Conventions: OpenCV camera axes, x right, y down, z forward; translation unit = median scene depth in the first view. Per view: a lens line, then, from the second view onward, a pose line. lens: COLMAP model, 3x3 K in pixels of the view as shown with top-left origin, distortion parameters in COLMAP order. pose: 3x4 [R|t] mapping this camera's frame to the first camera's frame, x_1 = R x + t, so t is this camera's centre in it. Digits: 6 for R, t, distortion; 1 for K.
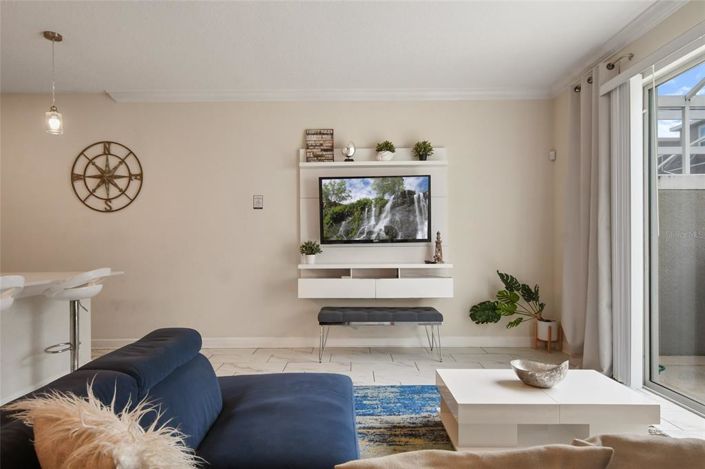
lens RADIAL K [[423.8, 0, 354.0], [0, 423.8, 244.3], [0, 0, 1]] dist [0.000957, -0.000554]
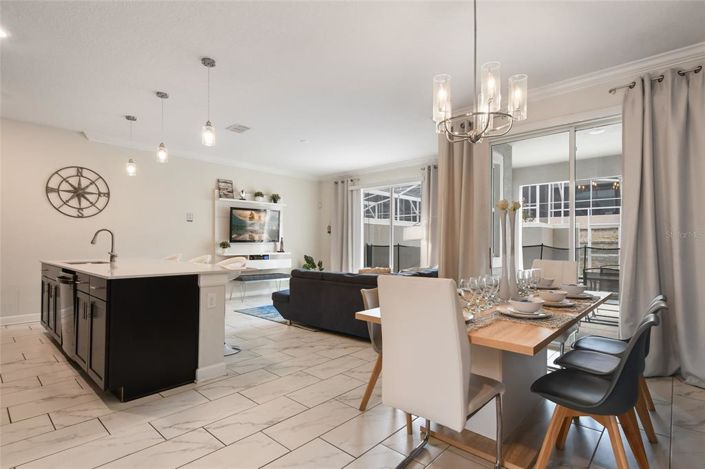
lens RADIAL K [[354.5, 0, 350.2], [0, 354.5, 242.6], [0, 0, 1]] dist [-0.001153, -0.000225]
pose [[0.682807, 0.011660, 0.730506, -0.850495], [-0.008159, 0.999932, -0.008334, 0.008502], [-0.730553, -0.000269, 0.682856, -0.456698]]
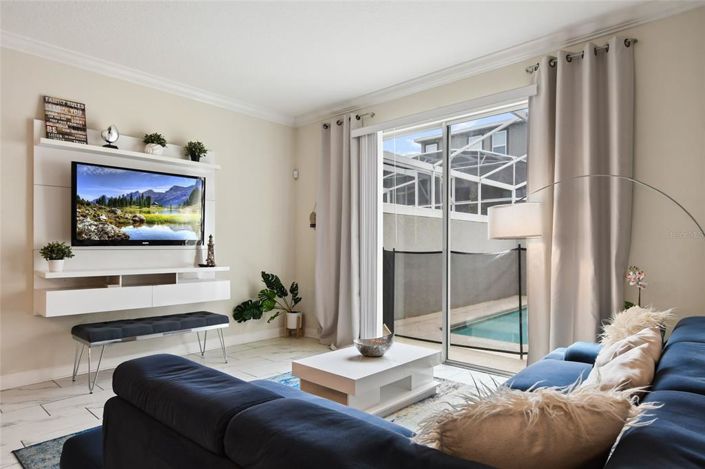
lens RADIAL K [[411.6, 0, 353.6], [0, 411.6, 245.4], [0, 0, 1]] dist [-0.003987, -0.003151]
pose [[0.670434, 0.012096, 0.741871, -0.289248], [-0.006958, 0.999926, -0.010015, 0.002345], [-0.741937, 0.001553, 0.670468, 0.096303]]
